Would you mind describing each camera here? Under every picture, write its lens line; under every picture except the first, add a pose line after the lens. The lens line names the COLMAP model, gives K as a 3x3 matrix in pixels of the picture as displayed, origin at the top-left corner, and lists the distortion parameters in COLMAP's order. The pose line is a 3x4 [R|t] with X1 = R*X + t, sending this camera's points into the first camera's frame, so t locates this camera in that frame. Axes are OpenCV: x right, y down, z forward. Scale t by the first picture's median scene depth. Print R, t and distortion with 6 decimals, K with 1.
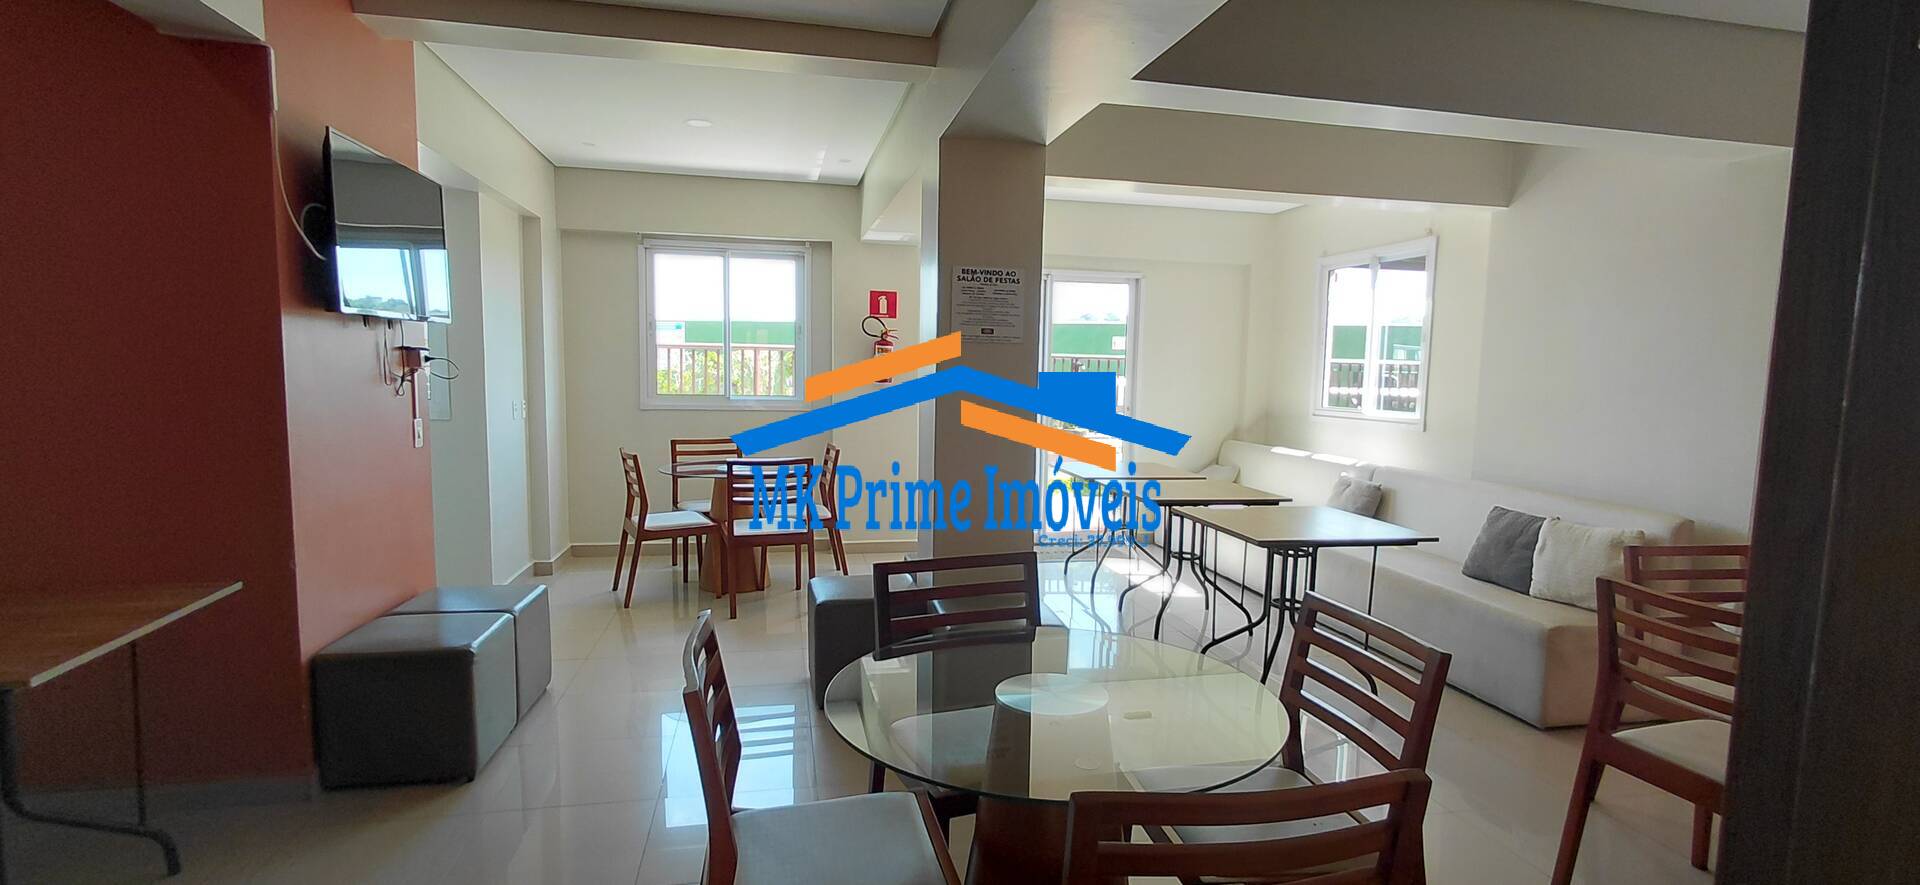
lens RADIAL K [[897.3, 0, 958.8], [0, 897.3, 458.1], [0, 0, 1]] dist [-0.003349, 0.007655]
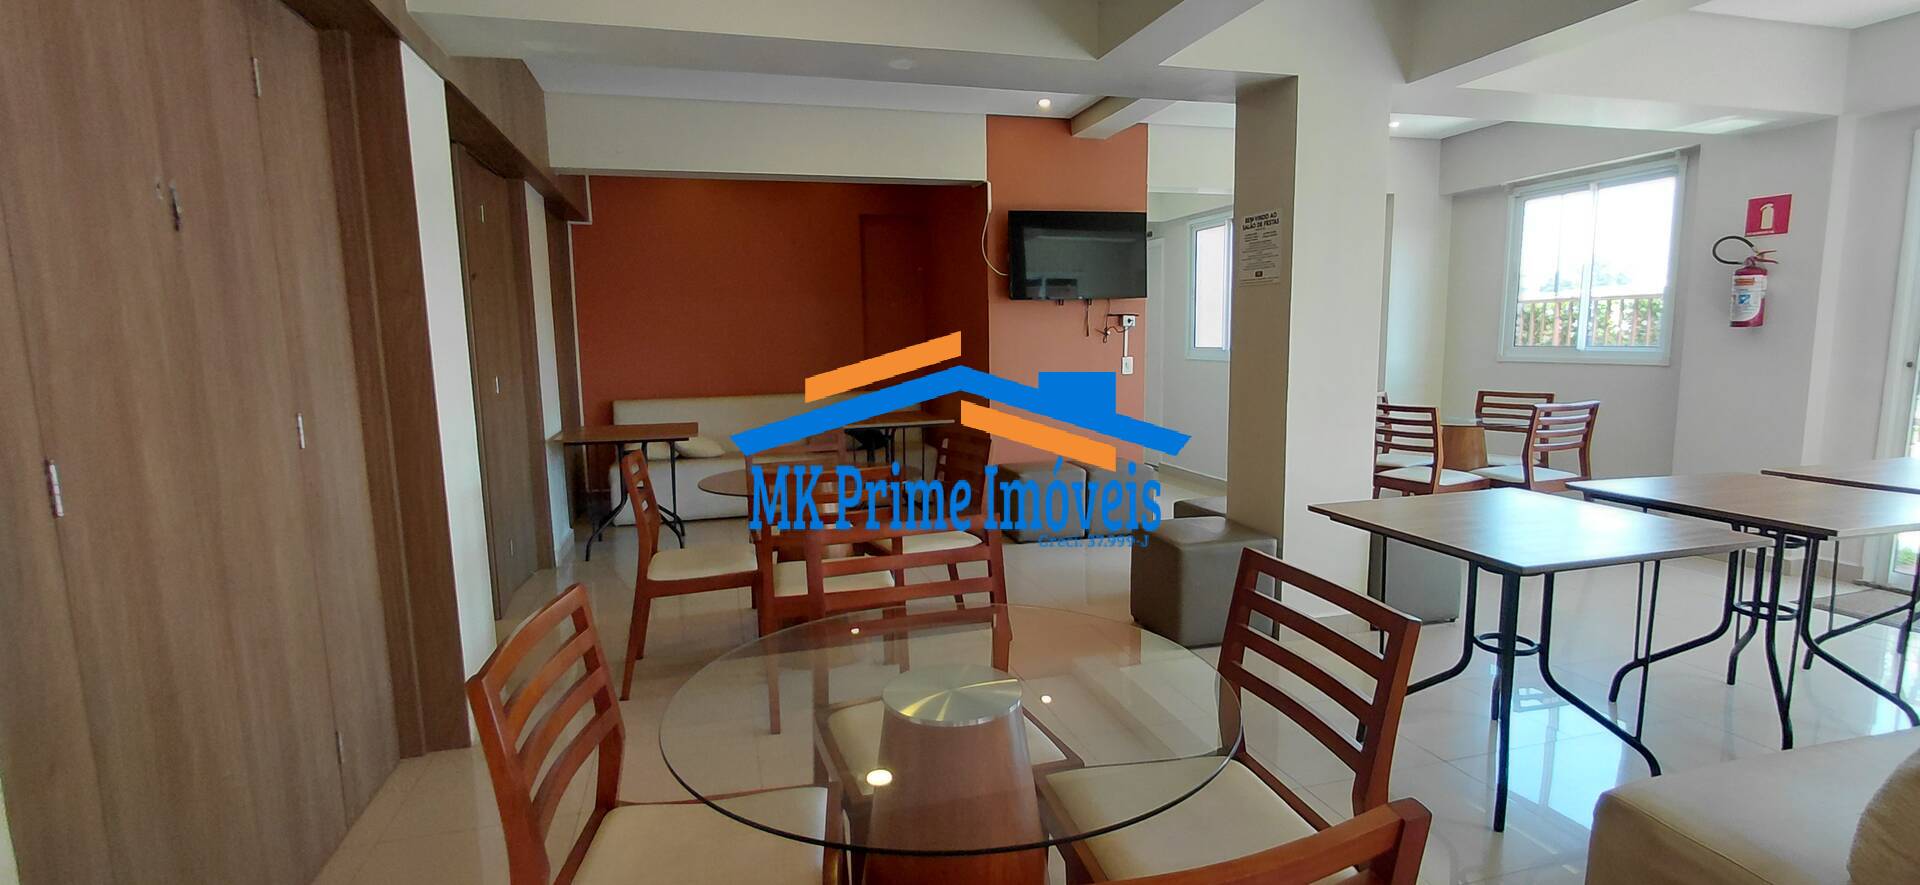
lens RADIAL K [[897.3, 0, 958.8], [0, 897.3, 458.1], [0, 0, 1]] dist [-0.003349, 0.007655]
pose [[0.082646, 0.112721, -0.990184, 0.616000], [-0.080544, 0.991088, 0.106102, -0.005222], [0.993319, 0.070984, 0.090988, 0.323284]]
